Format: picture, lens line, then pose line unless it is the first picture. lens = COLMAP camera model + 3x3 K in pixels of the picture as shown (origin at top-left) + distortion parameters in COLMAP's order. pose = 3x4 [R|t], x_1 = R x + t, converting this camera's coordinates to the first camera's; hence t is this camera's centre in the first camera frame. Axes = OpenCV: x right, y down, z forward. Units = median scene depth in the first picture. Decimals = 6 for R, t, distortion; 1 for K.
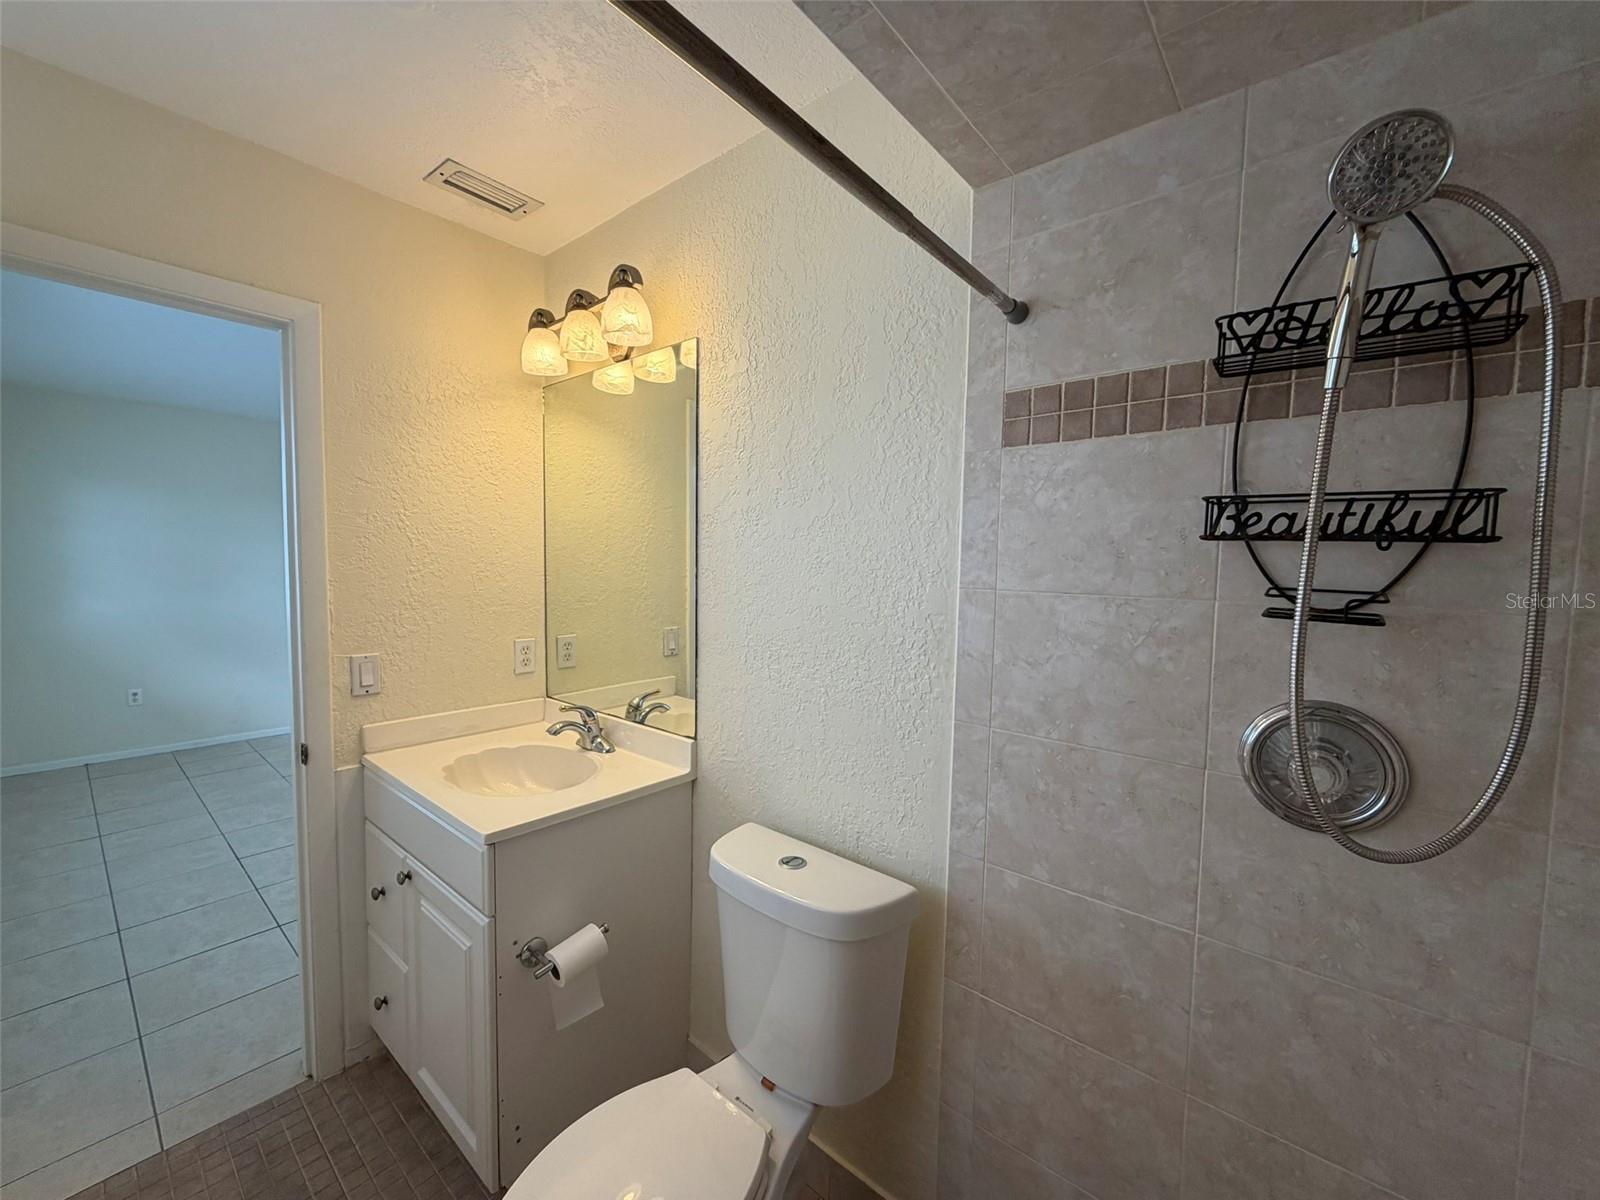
lens RADIAL K [[635.3, 0, 797.0], [0, 635.3, 603.2], [0, 0, 1]] dist [0.002203, 0.000381]
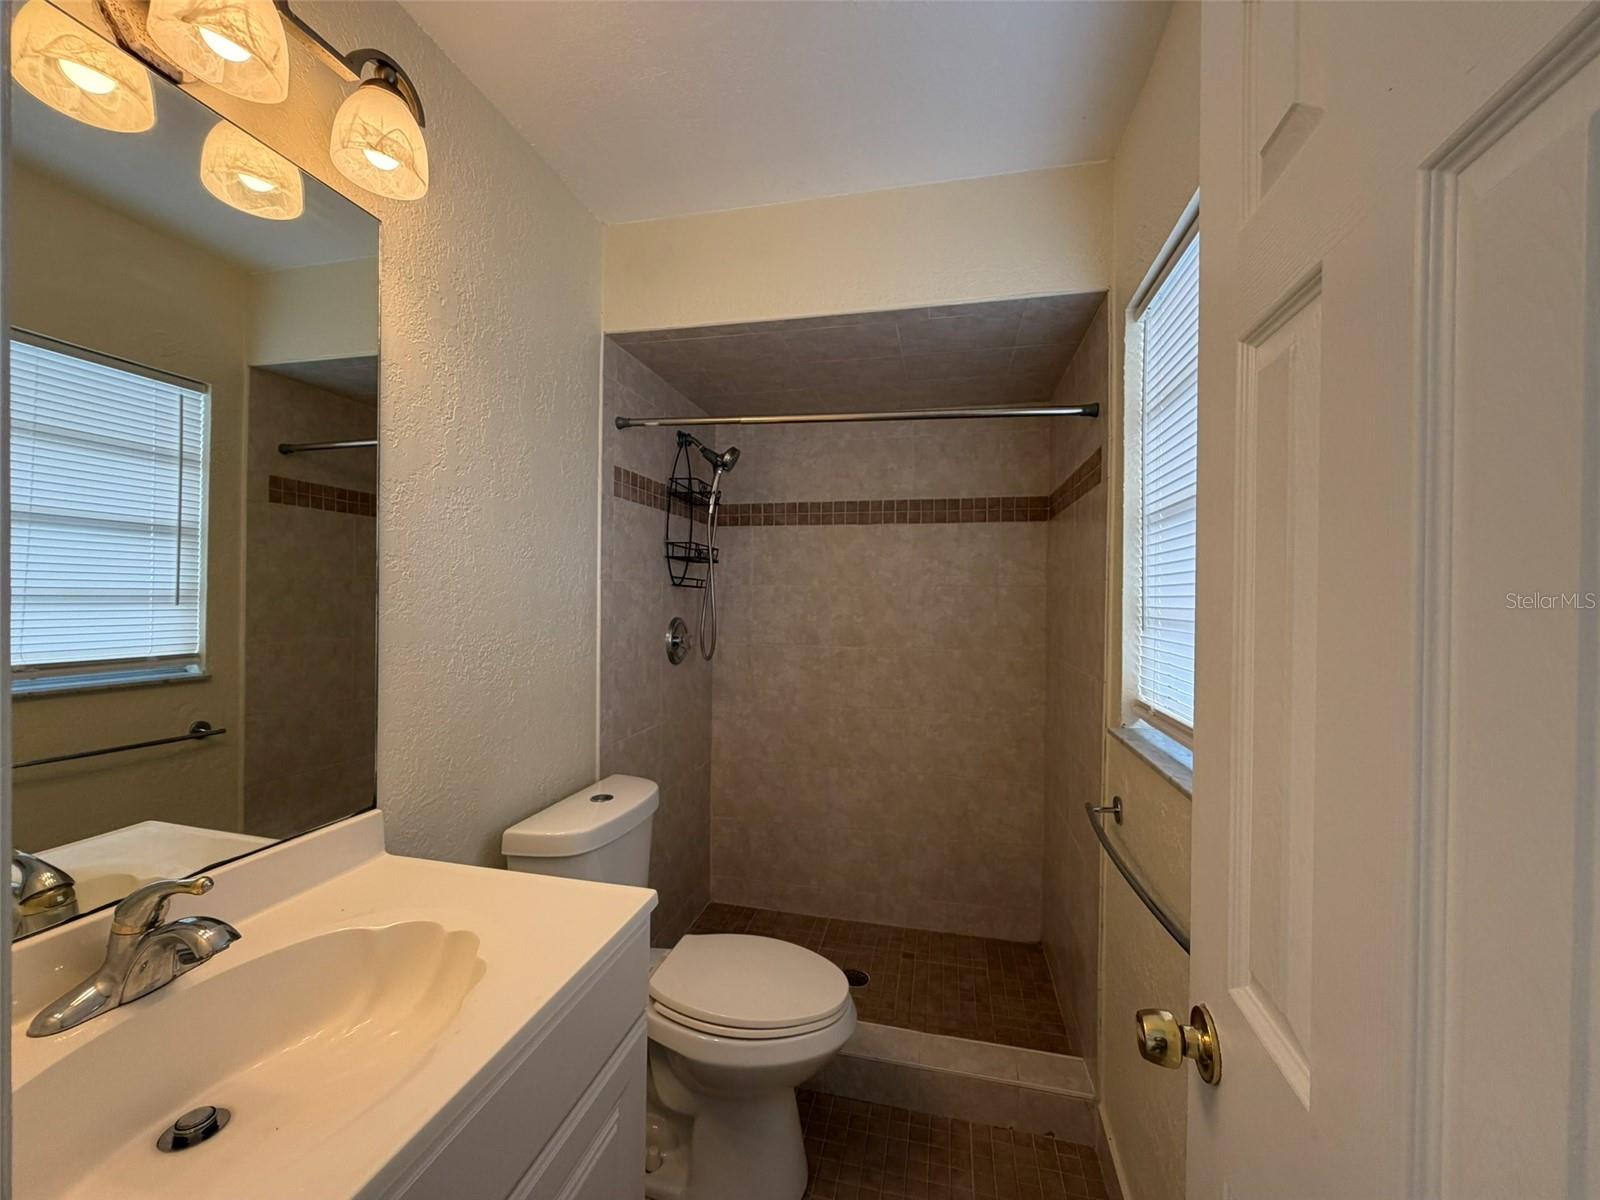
lens RADIAL K [[635.3, 0, 800.1], [0, 635.3, 597.6], [0, 0, 1]] dist [0.002203, 0.000381]
pose [[-0.450937, -0.023274, 0.892252, -1.572501], [0.041674, 0.998021, 0.047095, -0.033362], [-0.891582, 0.058420, -0.449074, 1.455757]]
